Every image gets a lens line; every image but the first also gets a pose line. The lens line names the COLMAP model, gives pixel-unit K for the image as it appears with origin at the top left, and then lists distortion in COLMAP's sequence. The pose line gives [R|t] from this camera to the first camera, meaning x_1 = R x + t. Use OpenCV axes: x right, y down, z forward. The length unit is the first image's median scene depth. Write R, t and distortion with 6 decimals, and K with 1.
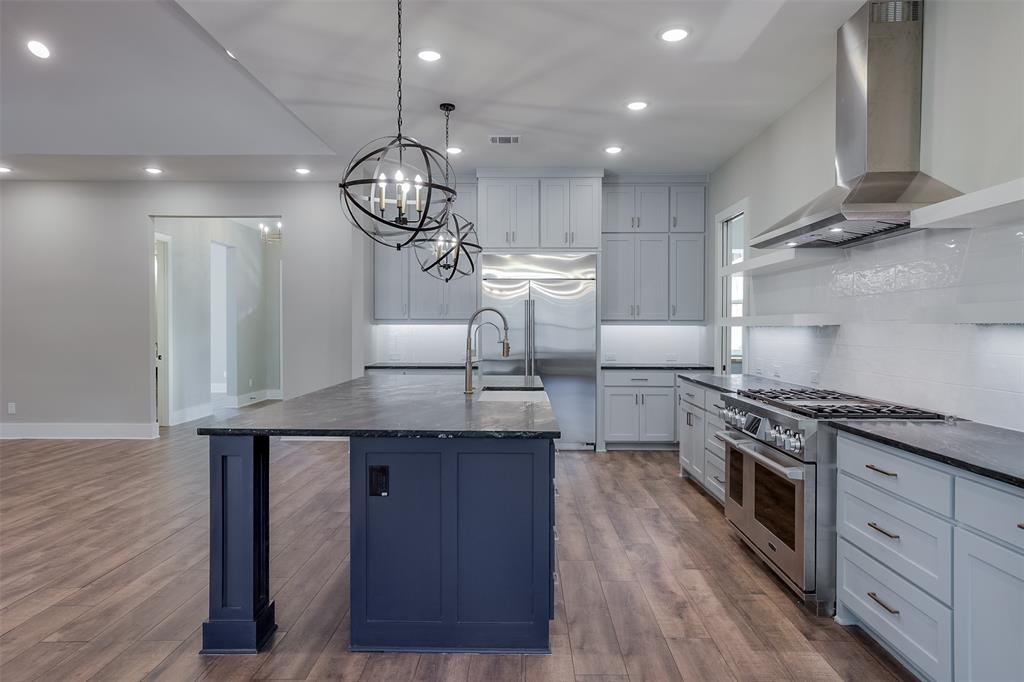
lens RADIAL K [[653.1, 0, 515.1], [0, 653.1, 342.0], [0, 0, 1]] dist [-0.014234, 0.018625]
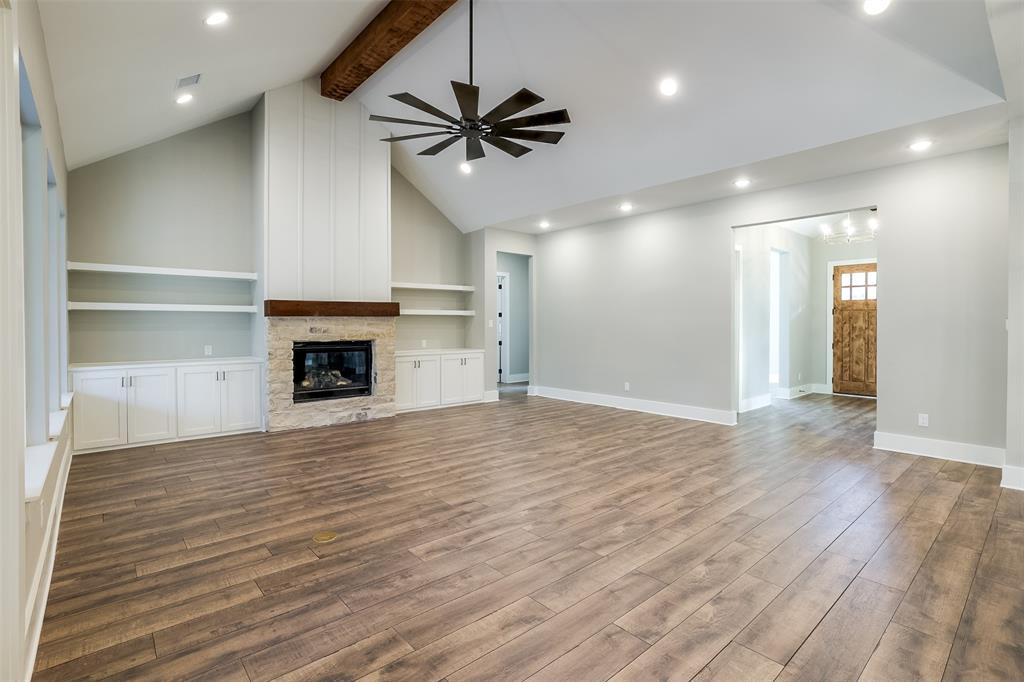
lens RADIAL K [[483.8, 0, 515.8], [0, 483.8, 331.2], [0, 0, 1]] dist [-0.026546, 0.004480]
pose [[0.674988, 0.006583, -0.737800, -0.317707], [-0.013326, 0.999906, -0.003270, -0.009187], [0.737709, 0.012039, 0.675012, 0.258902]]
